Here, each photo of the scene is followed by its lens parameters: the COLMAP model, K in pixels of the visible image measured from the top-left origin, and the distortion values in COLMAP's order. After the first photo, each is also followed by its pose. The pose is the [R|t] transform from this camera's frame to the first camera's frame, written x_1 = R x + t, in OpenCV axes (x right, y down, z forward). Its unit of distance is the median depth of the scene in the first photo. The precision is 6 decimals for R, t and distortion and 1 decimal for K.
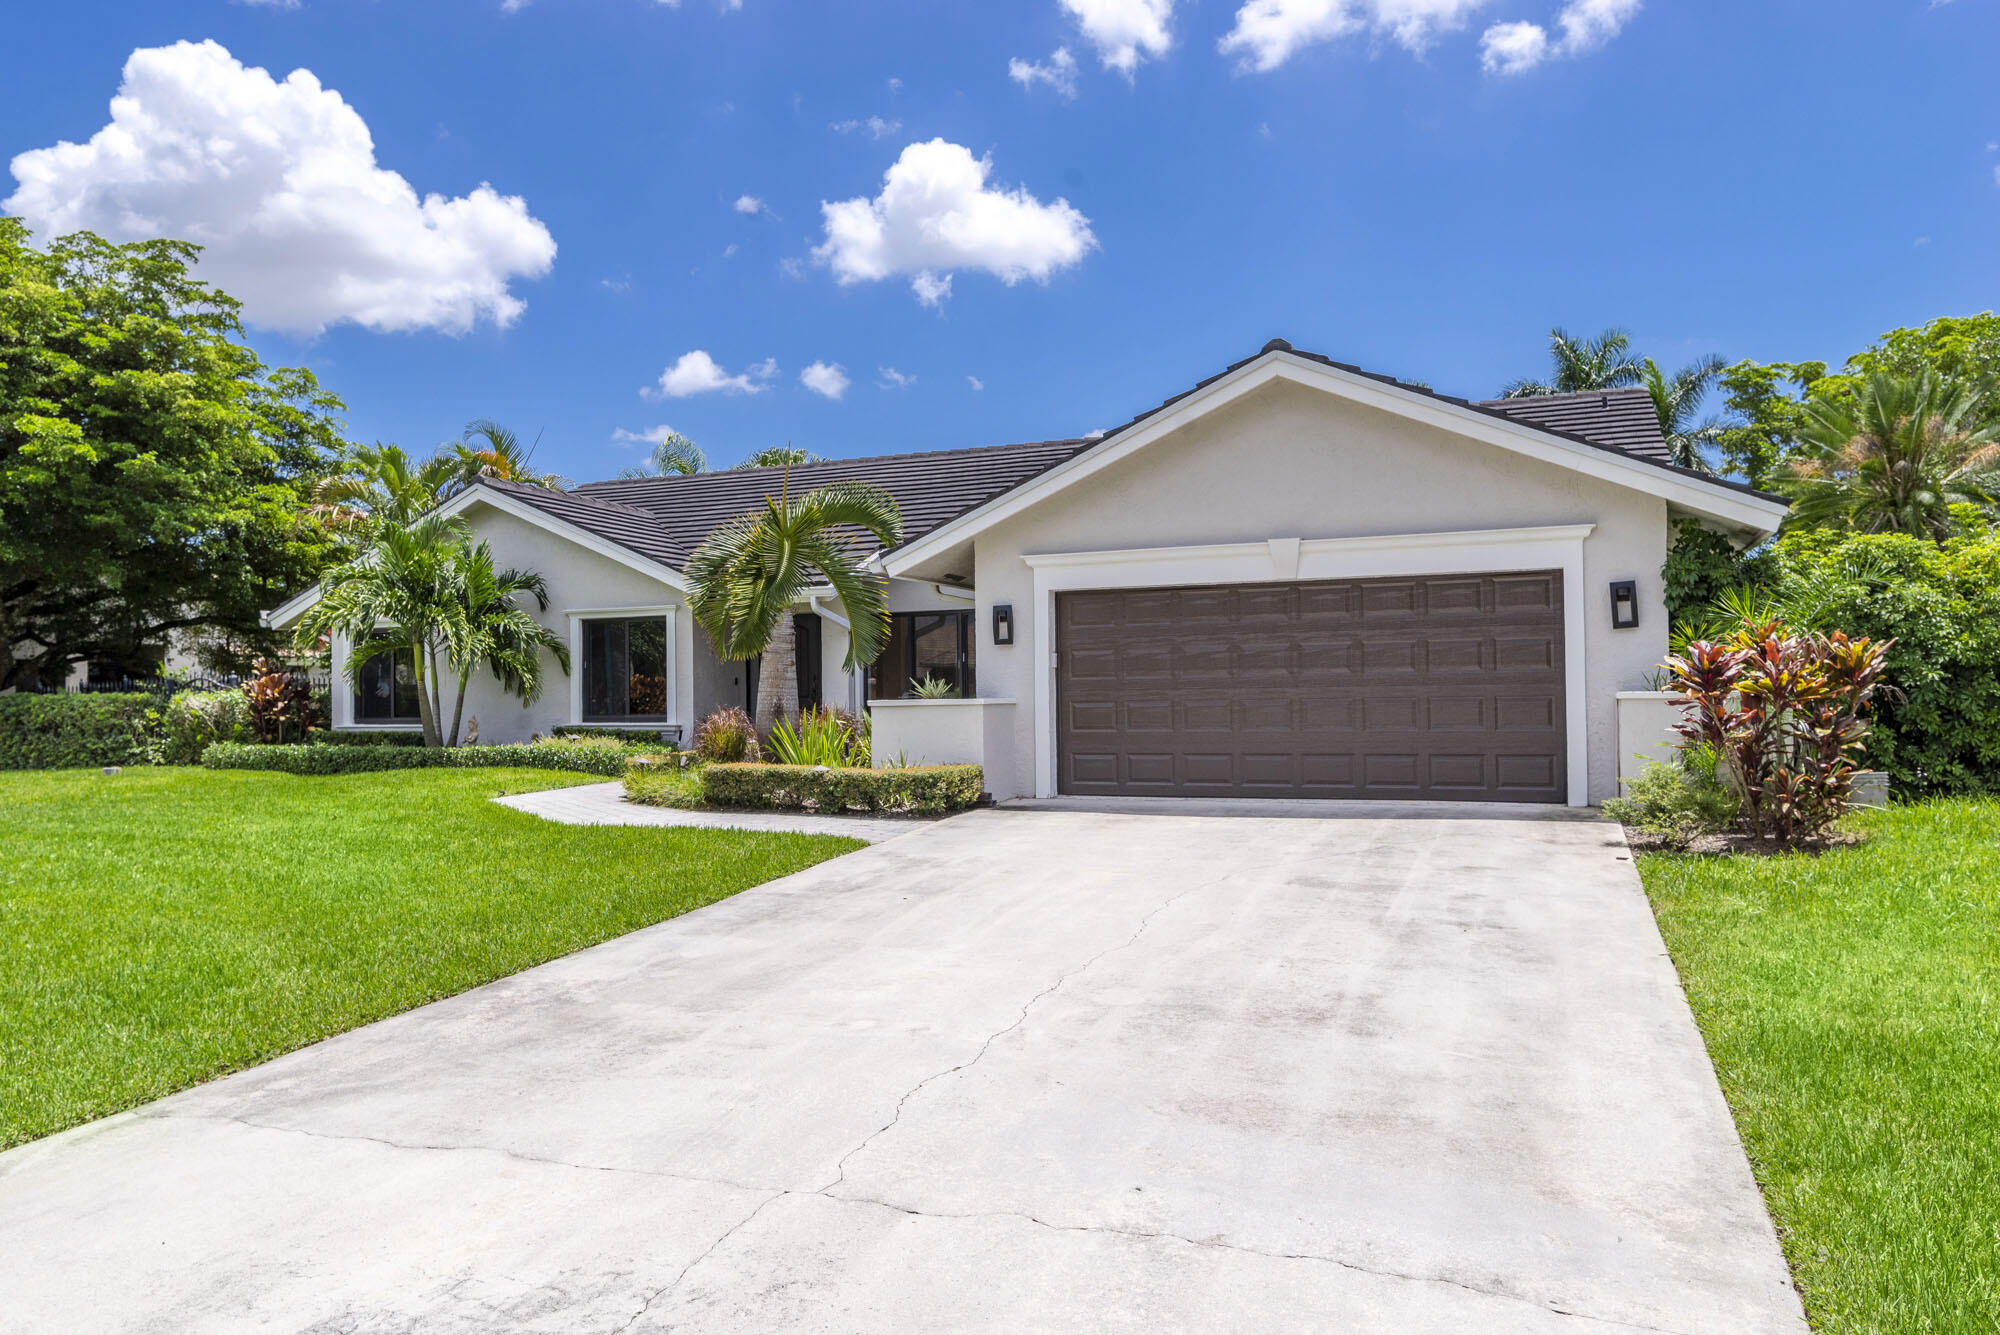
lens RADIAL K [[1382.8, 0, 998.8], [0, 1382.8, 703.1], [0, 0, 1]] dist [0.025775, 0.000130]
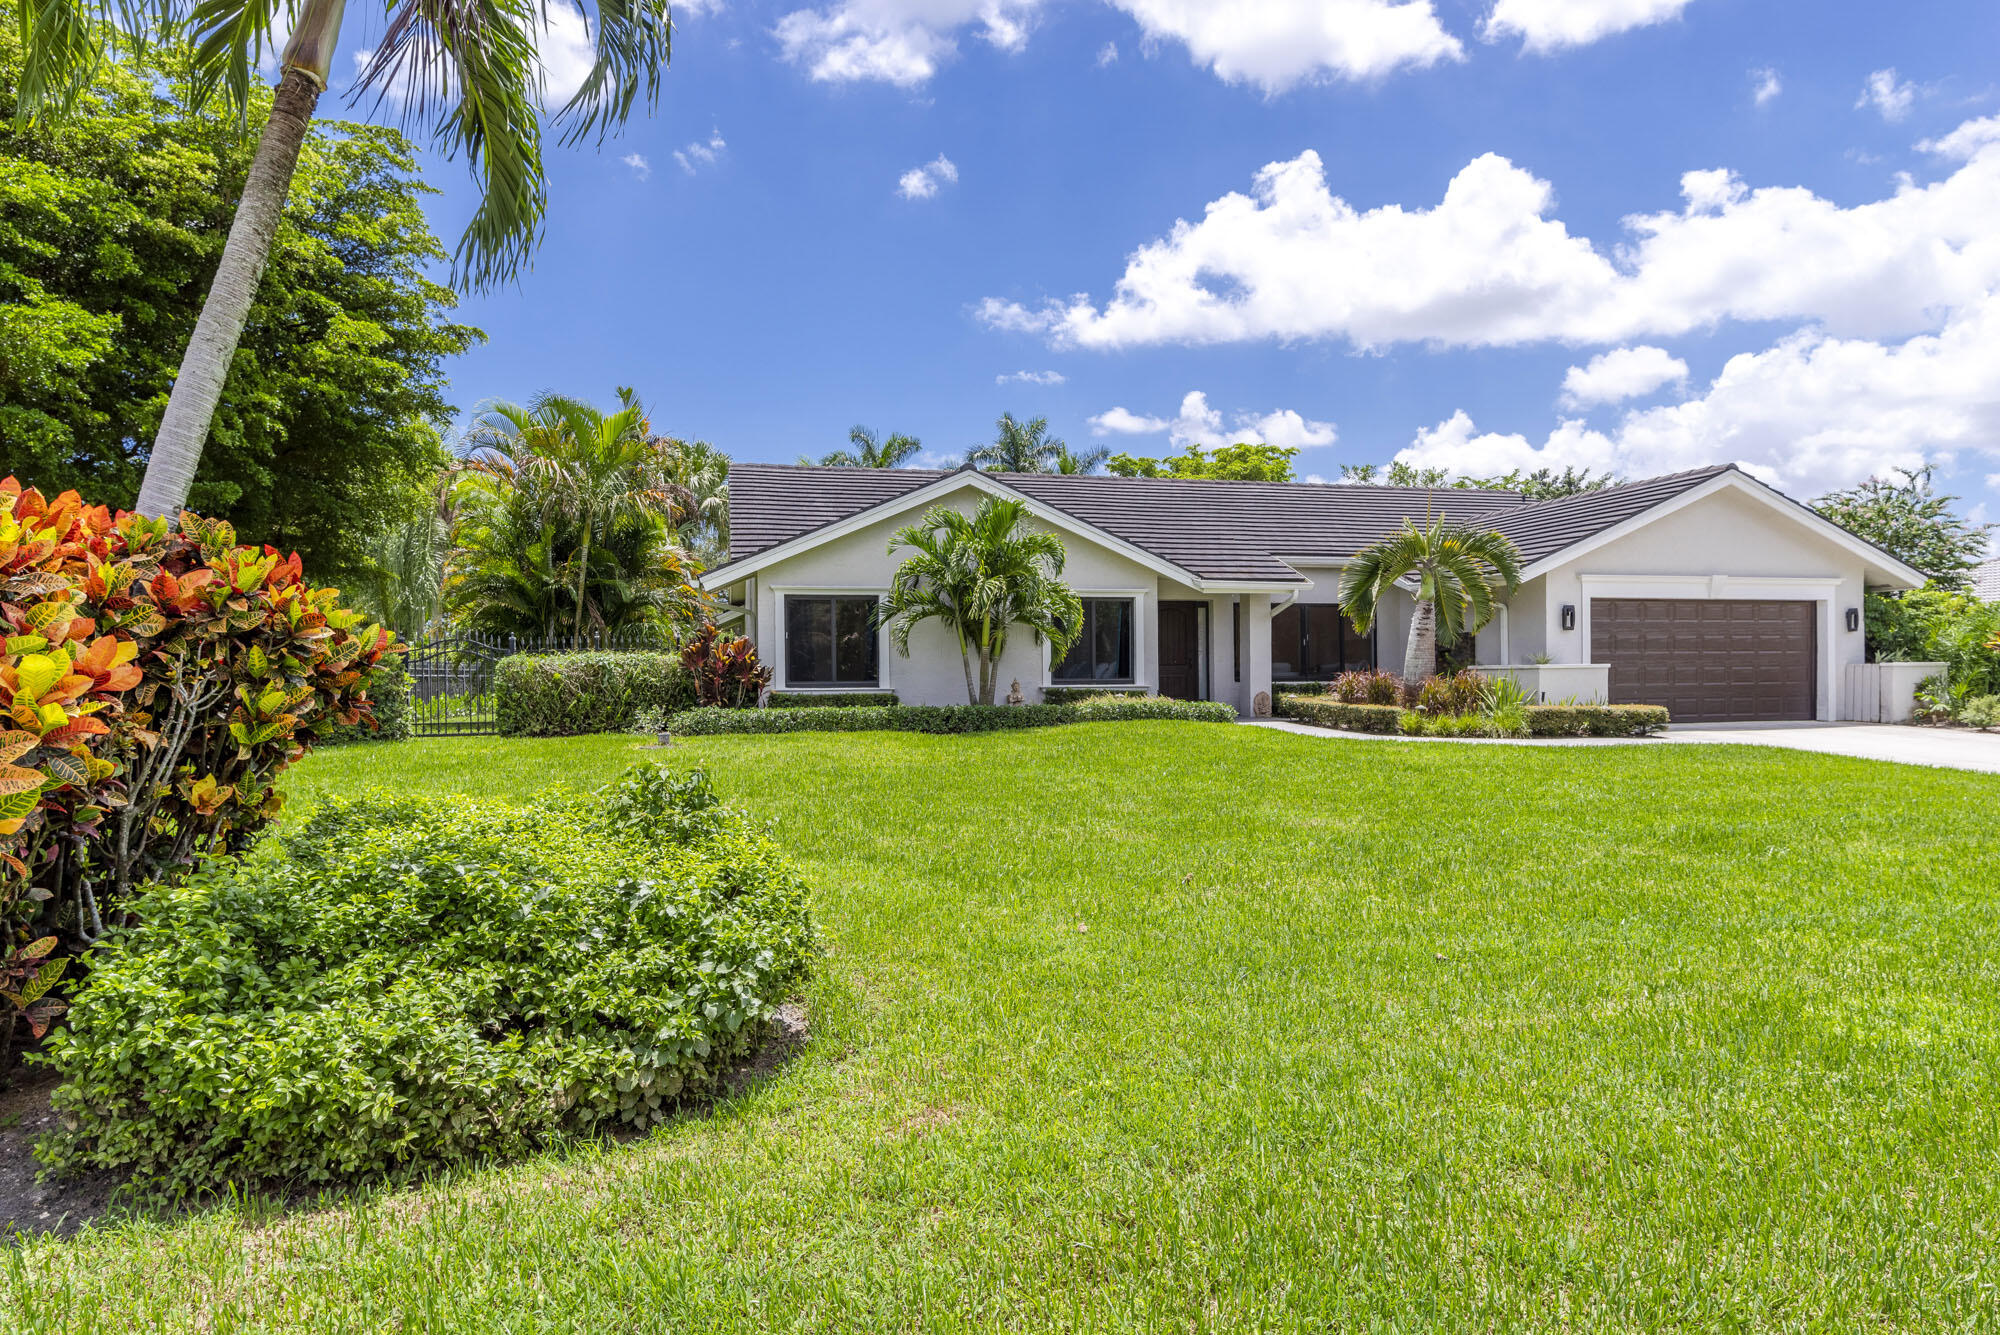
lens RADIAL K [[1169.0, 0, 1000.0], [0, 1169.0, 667.5], [0, 0, 1]] dist [0.001181, 0.000029]
pose [[0.796024, 0.009996, 0.605182, -1.109002], [-0.000106, 0.999866, -0.016377, 0.018443], [-0.605265, 0.012972, 0.795918, 0.284568]]
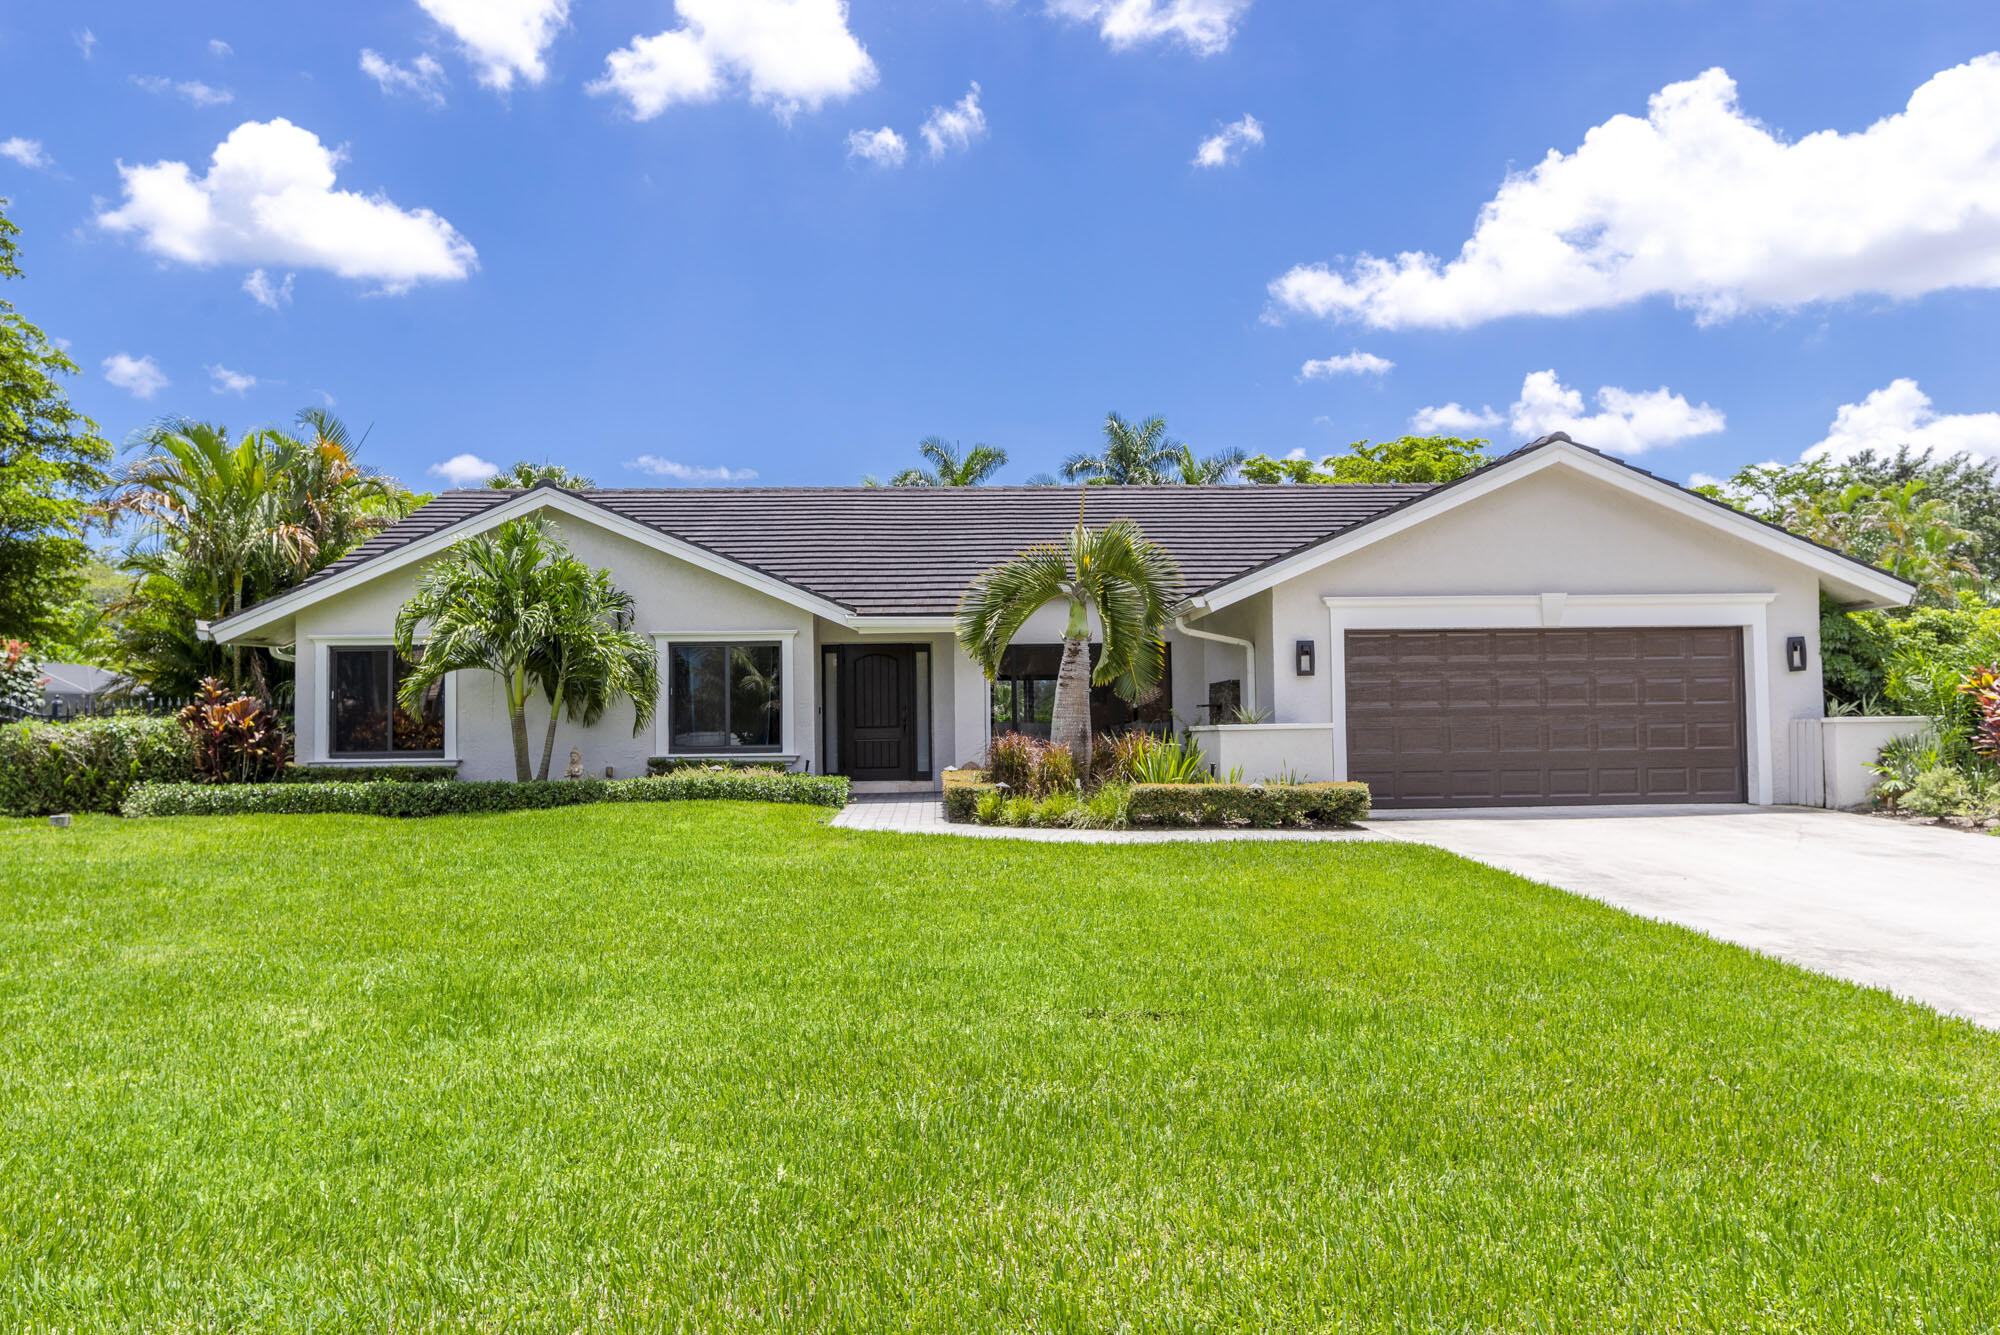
lens RADIAL K [[1390.4, 0, 1000.0], [0, 1390.4, 667.5], [0, 0, 1]] dist [0.004633, 0.000137]
pose [[0.904270, 0.020822, 0.426452, -0.589277], [0.003322, 0.998437, -0.055793, 0.010932], [-0.426947, 0.051869, 0.902788, 0.077605]]
